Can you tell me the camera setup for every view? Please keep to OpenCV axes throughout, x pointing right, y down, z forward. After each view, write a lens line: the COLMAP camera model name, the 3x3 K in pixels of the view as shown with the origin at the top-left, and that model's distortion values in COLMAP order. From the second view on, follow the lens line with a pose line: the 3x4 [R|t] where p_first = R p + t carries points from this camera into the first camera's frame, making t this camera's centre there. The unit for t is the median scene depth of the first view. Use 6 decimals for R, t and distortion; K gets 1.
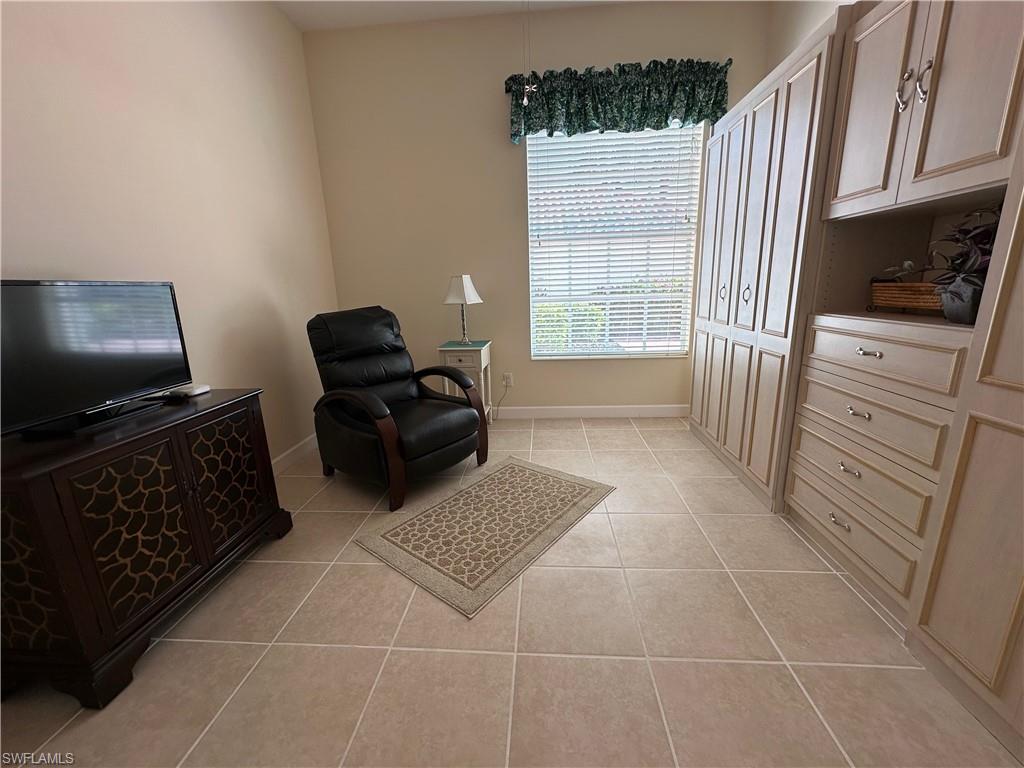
lens RADIAL K [[408.0, 0, 513.5], [0, 408.0, 383.4], [0, 0, 1]] dist [-0.000338, -0.000355]
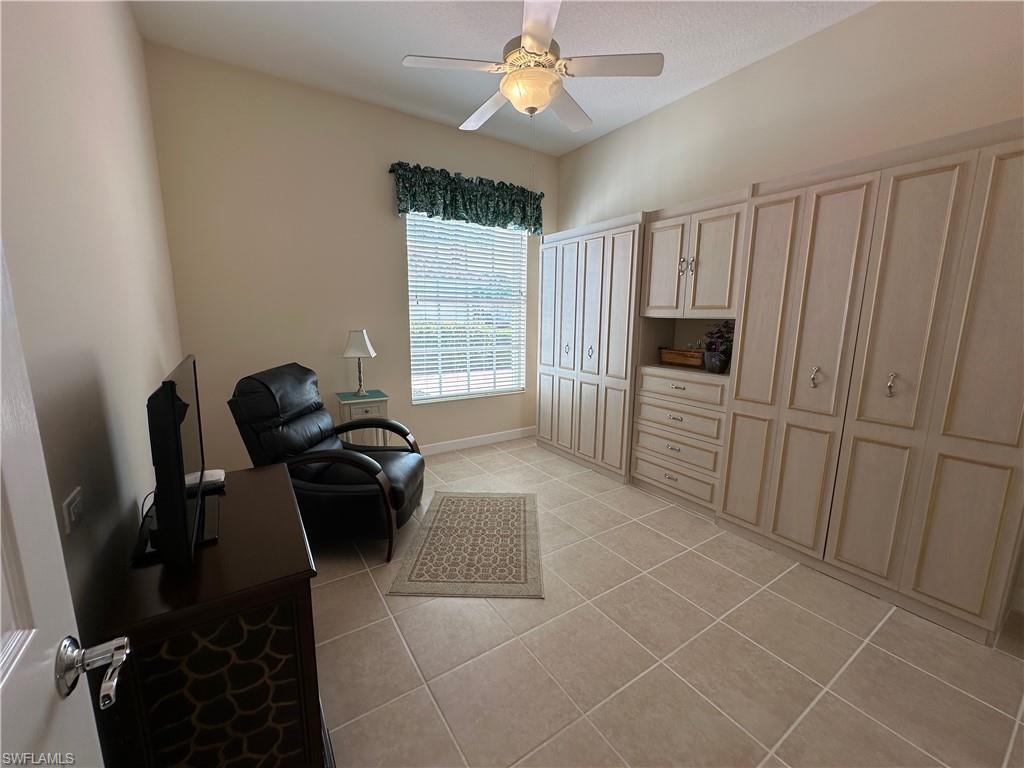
lens RADIAL K [[408.0, 0, 510.3], [0, 408.0, 384.0], [0, 0, 1]] dist [-0.000338, -0.000355]
pose [[0.791057, -0.059127, 0.608878, -0.534318], [0.105706, 0.993558, -0.040851, -0.051535], [-0.602540, 0.096678, 0.792211, -0.049001]]
